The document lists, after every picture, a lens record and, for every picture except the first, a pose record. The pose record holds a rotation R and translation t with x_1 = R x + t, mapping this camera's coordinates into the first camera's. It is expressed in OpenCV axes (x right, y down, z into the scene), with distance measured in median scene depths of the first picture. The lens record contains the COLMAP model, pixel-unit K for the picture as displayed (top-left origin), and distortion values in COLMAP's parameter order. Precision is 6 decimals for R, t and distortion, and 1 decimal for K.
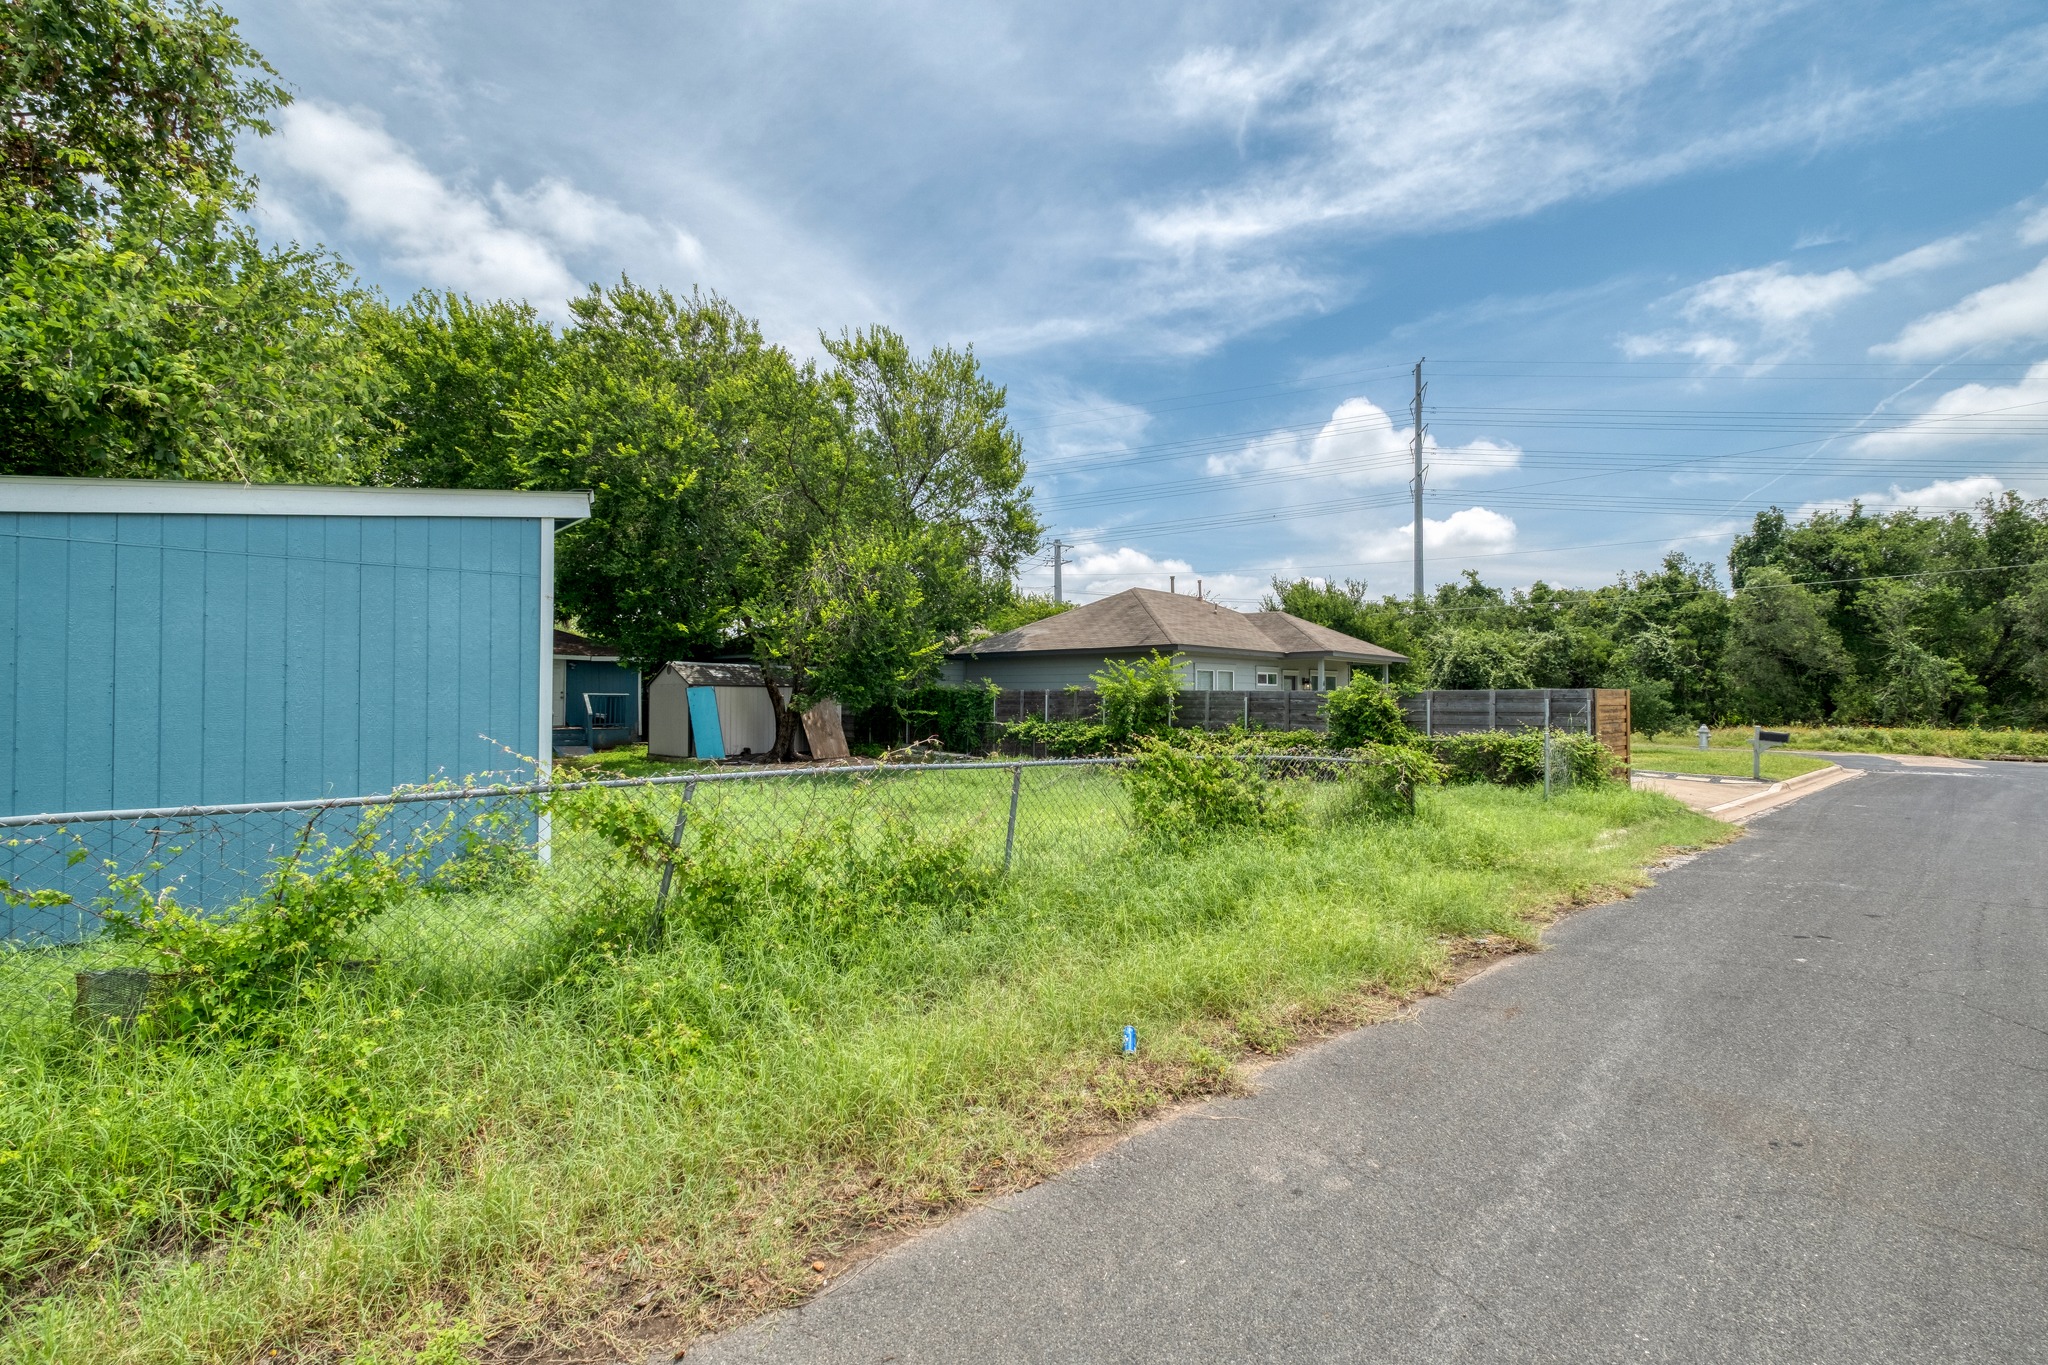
lens RADIAL K [[877.8, 0, 1024.0], [0, 877.8, 682.5], [0, 0, 1]] dist [-0.000064, -0.000145]
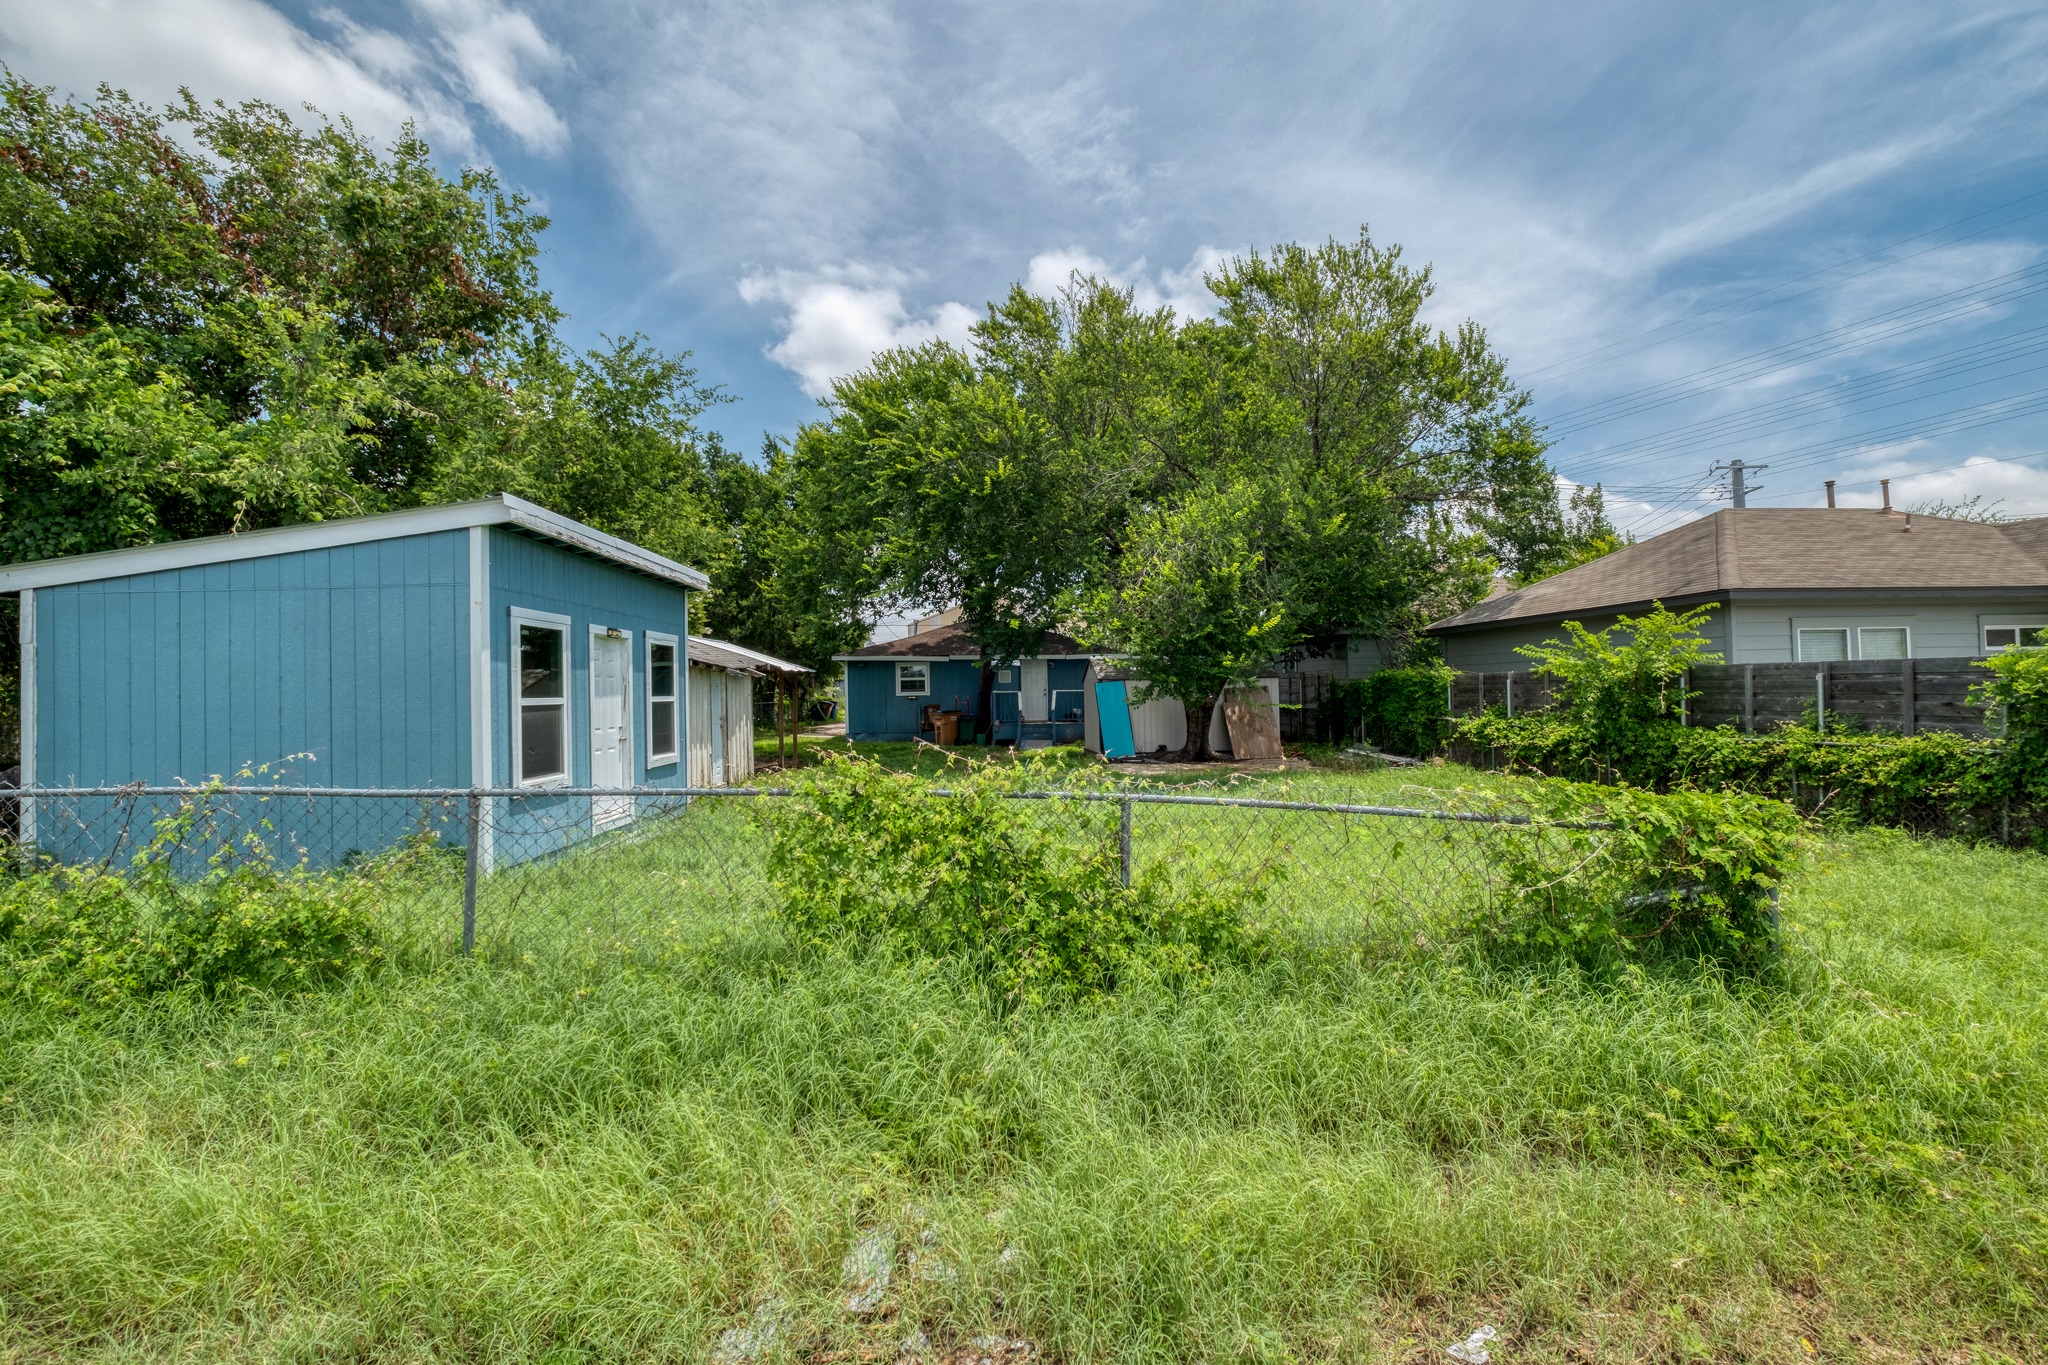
lens RADIAL K [[877.8, 0, 1024.0], [0, 877.8, 682.5], [0, 0, 1]] dist [-0.000064, -0.000145]
pose [[0.747985, -0.027526, -0.663145, 0.218644], [0.032346, 0.999464, -0.005002, 0.008171], [0.662927, -0.017709, 0.748474, 0.224166]]
